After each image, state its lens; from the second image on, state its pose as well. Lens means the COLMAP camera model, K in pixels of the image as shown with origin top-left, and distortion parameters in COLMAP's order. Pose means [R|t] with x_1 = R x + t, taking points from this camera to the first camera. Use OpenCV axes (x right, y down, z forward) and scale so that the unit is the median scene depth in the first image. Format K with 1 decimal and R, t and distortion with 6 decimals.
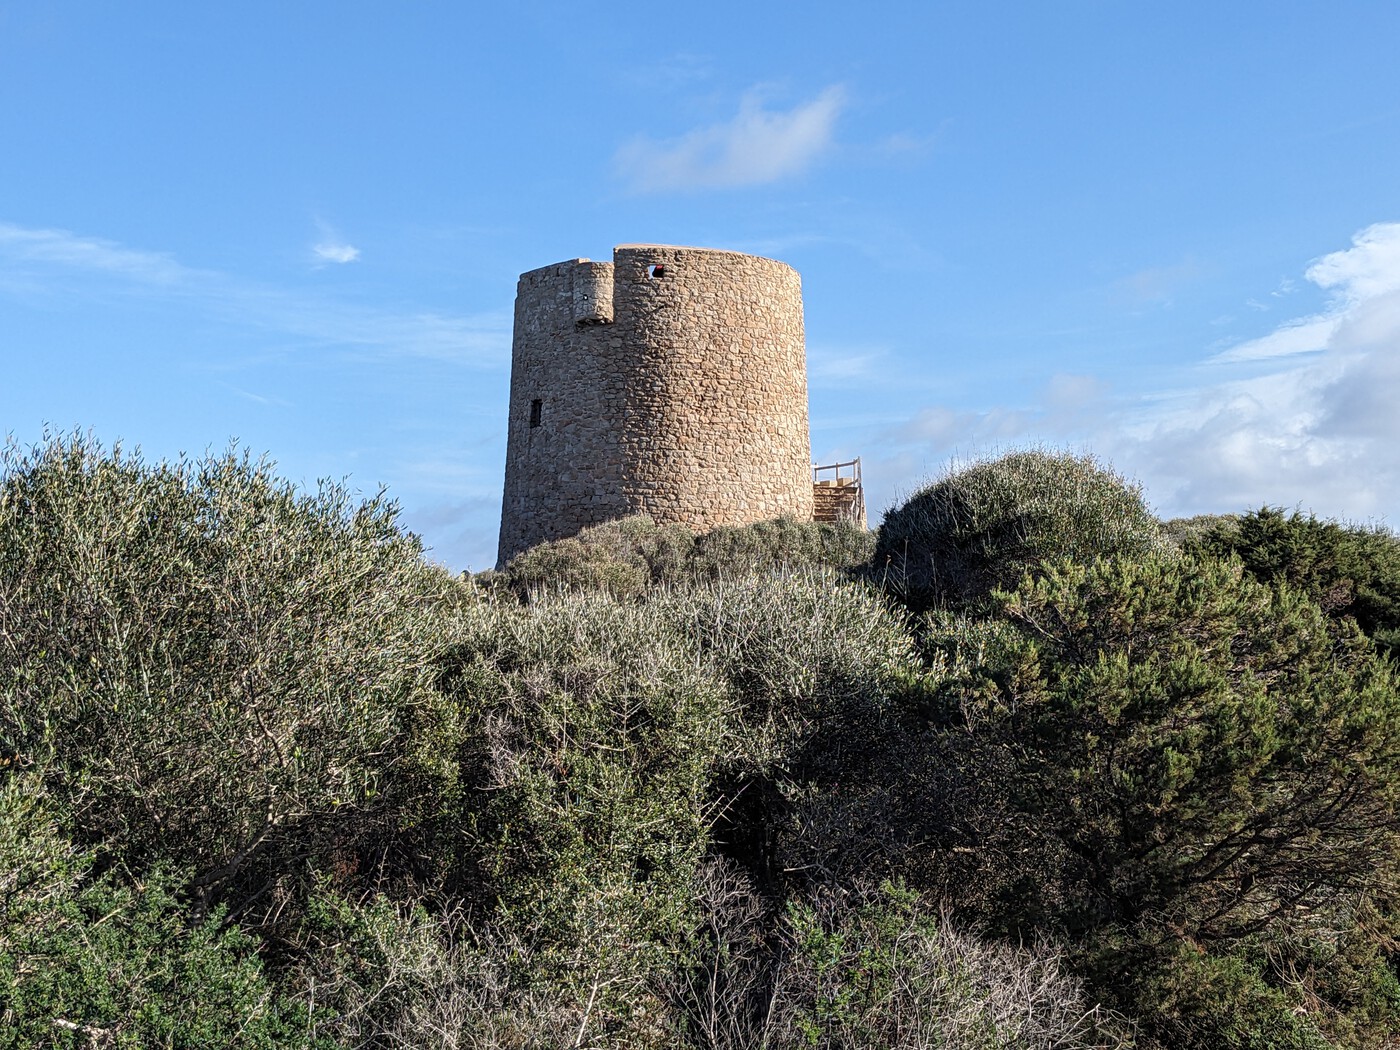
lens RADIAL K [[999.1, 0, 701.5], [0, 999.1, 530.5], [0, 0, 1]] dist [-0.007850, -0.007432]
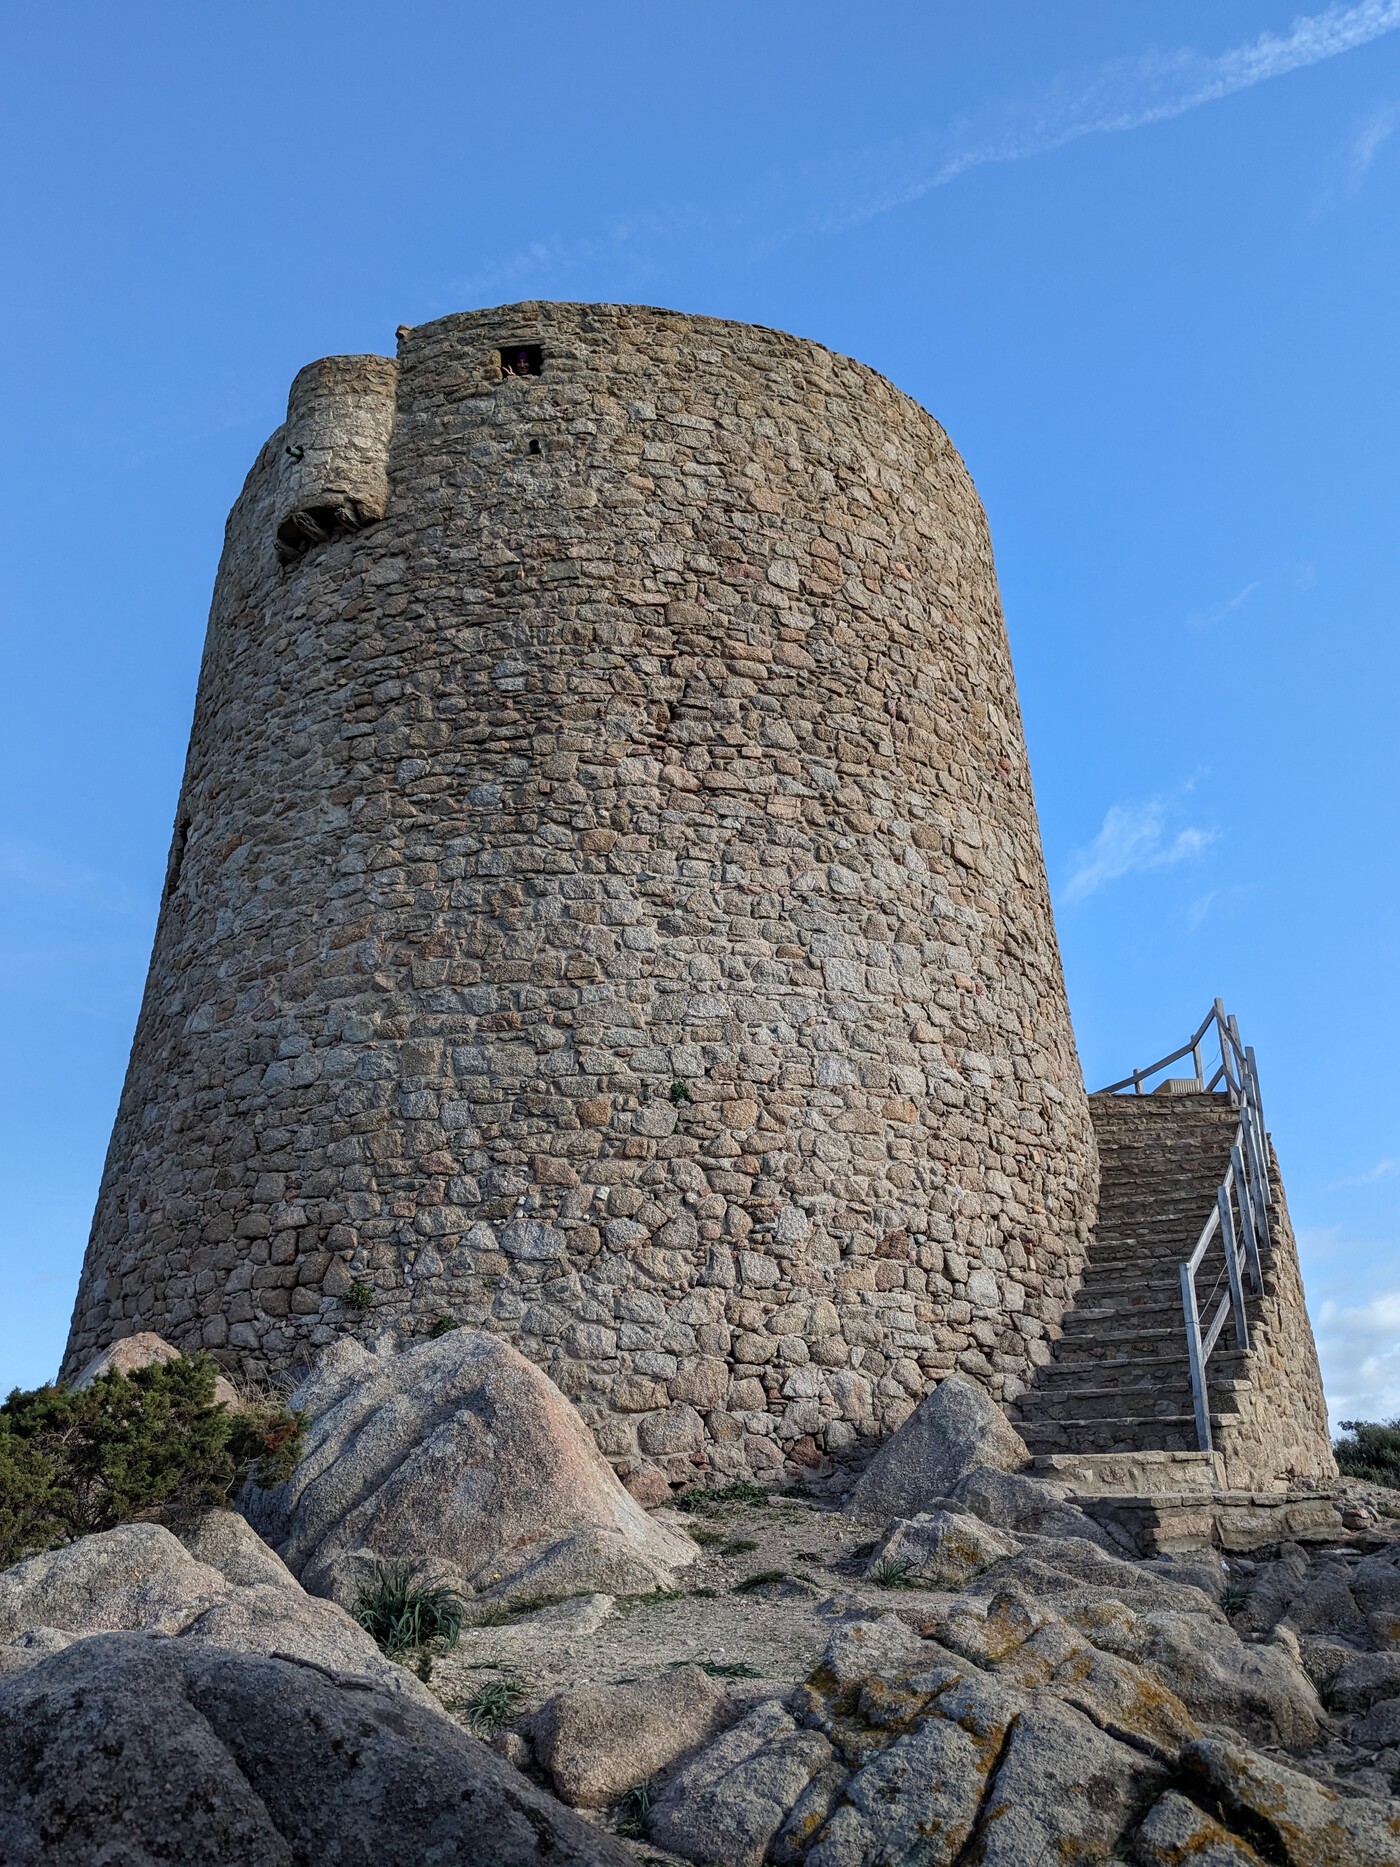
lens RADIAL K [[1551.3, 0, 700.0], [0, 1551.3, 933.5], [0, 0, 1]] dist [0.007259, -0.001422]
pose [[0.994788, -0.056204, -0.085078, 0.042206], [0.028222, 0.953543, -0.299934, 0.059801], [0.097983, 0.295969, 0.950159, 0.597761]]
